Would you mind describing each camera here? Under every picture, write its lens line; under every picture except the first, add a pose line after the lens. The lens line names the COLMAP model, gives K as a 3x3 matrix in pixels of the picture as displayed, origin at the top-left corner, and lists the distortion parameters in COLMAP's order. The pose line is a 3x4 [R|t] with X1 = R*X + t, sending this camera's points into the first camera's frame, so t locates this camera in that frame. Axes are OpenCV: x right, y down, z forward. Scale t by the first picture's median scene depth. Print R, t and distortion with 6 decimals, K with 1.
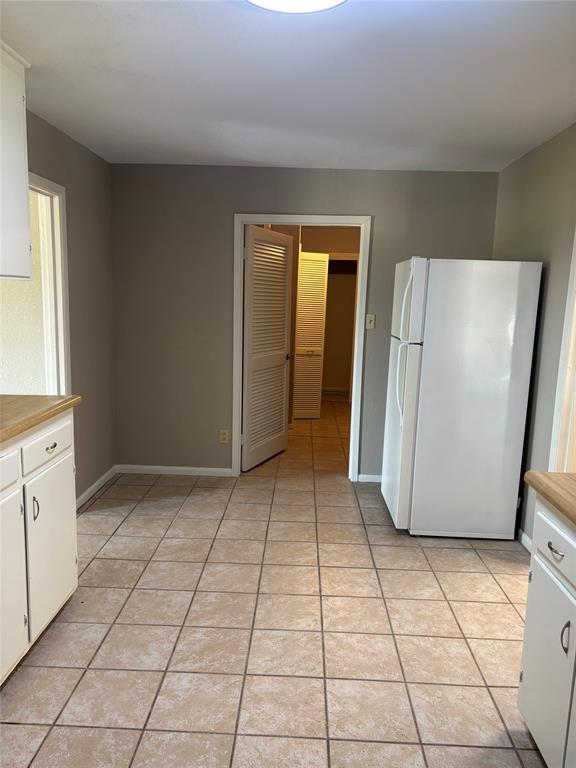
lens RADIAL K [[588.9, 0, 283.9], [0, 588.9, 365.6], [0, 0, 1]] dist [0.062518, -0.048550]
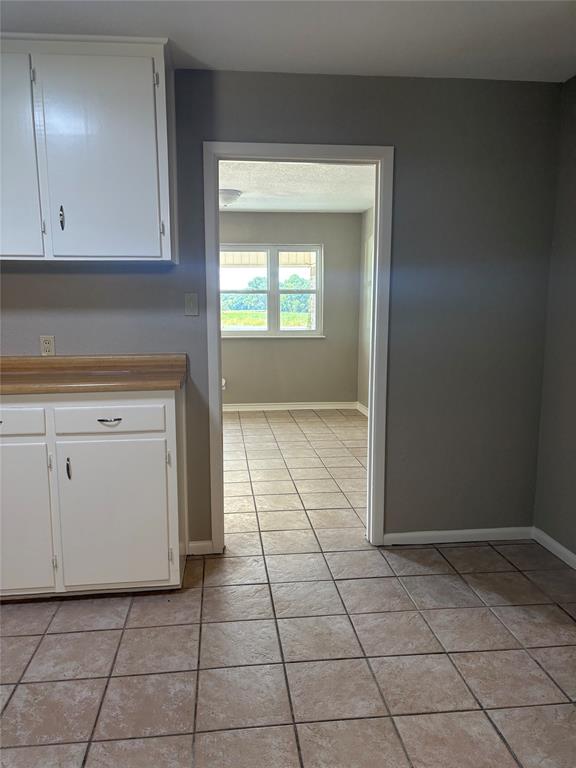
lens RADIAL K [[588.9, 0, 283.5], [0, 588.9, 377.8], [0, 0, 1]] dist [0.062518, -0.048550]
pose [[0.148138, 0.104027, -0.983480, 0.438452], [-0.113816, 0.989638, 0.087535, -0.042066], [0.982396, 0.098968, 0.158443, 0.755482]]
